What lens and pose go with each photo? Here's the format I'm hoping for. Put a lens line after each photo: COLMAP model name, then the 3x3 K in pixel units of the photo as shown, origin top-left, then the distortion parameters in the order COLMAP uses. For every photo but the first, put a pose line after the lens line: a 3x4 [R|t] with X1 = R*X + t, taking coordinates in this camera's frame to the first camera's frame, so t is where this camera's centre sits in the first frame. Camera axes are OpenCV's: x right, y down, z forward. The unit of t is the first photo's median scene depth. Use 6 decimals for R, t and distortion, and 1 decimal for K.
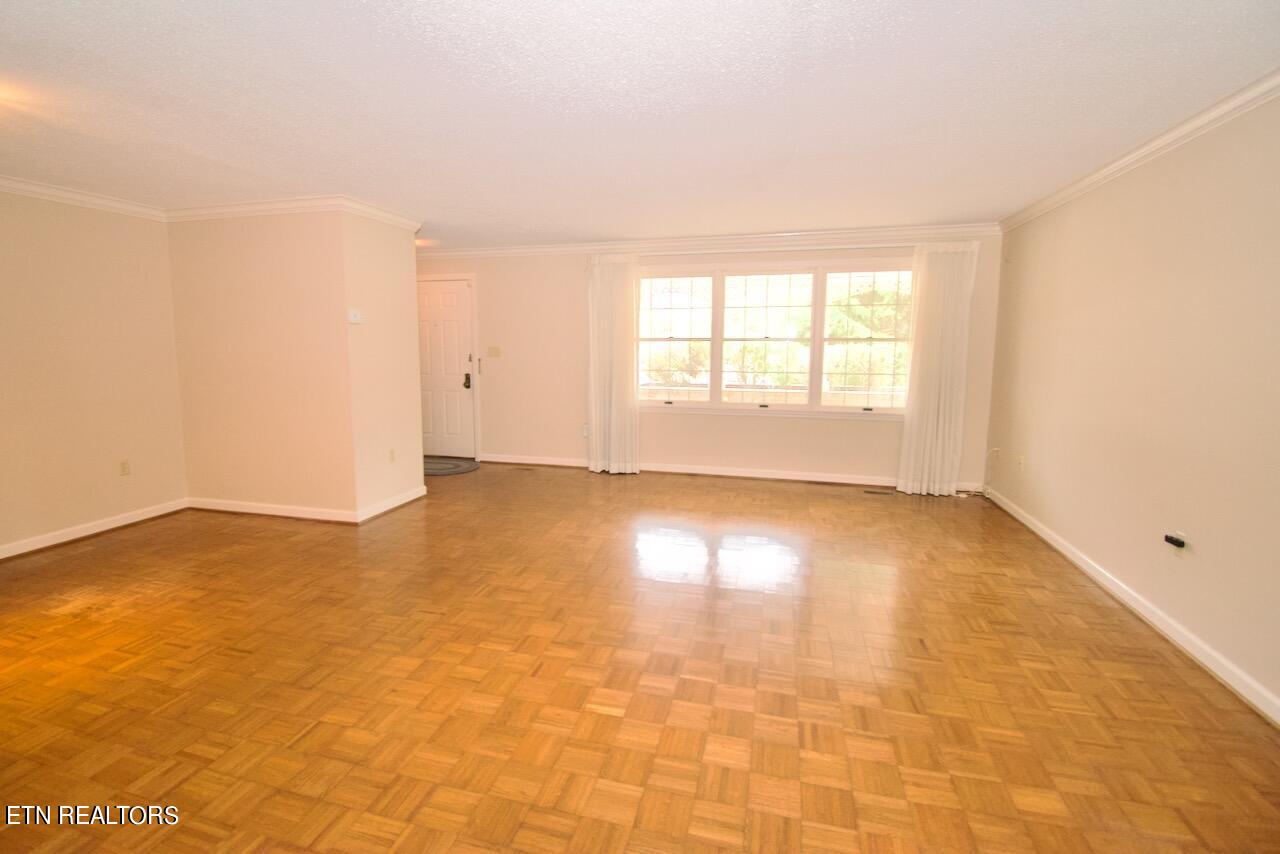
lens RADIAL K [[574.6, 0, 640.0], [0, 574.6, 427.0], [0, 0, 1]] dist [0.015436, -0.021542]
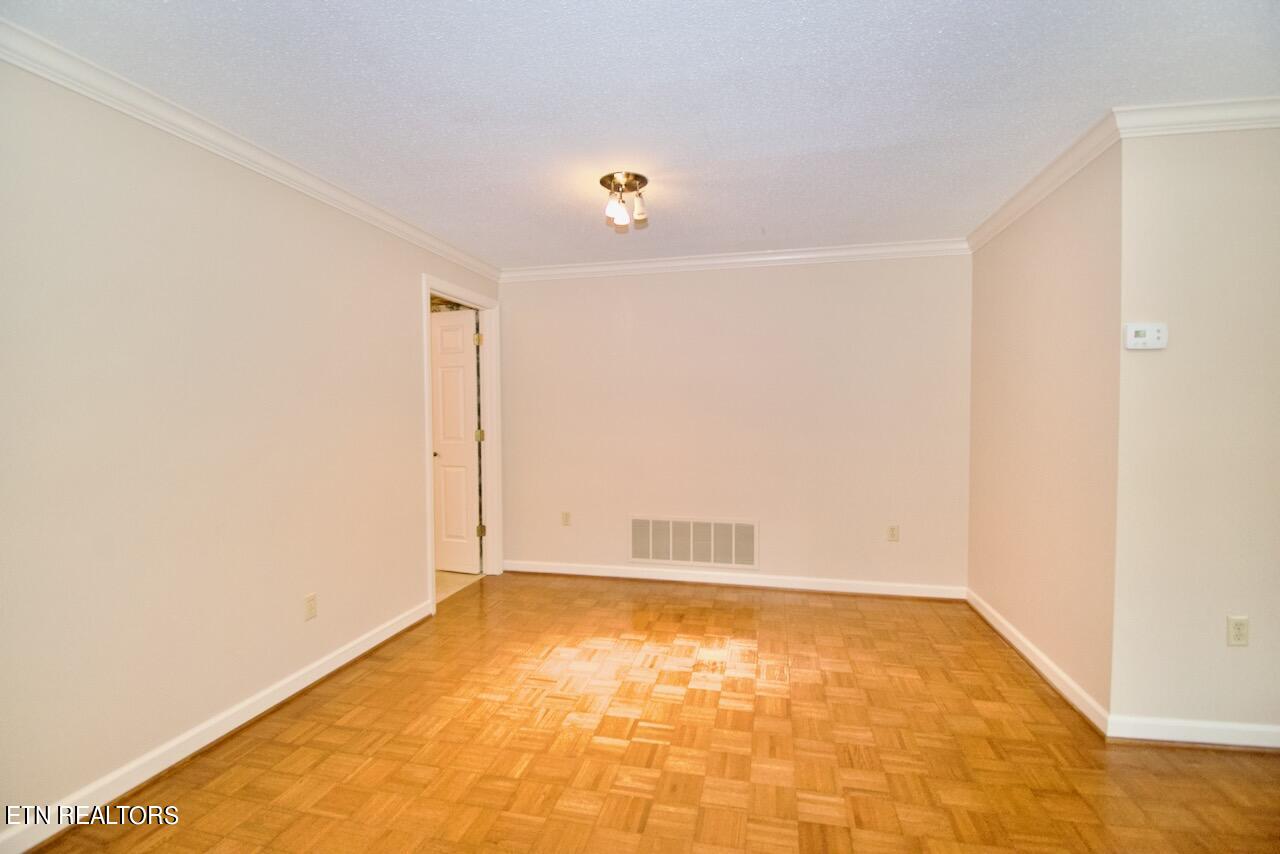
lens RADIAL K [[553.3, 0, 640.0], [0, 553.3, 427.0], [0, 0, 1]] dist [0.010996, -0.019994]
pose [[0.006937, 0.025776, -0.999644, -0.017233], [-0.133819, 0.990700, 0.024617, -0.091289], [0.990981, 0.133601, 0.010322, 0.779088]]
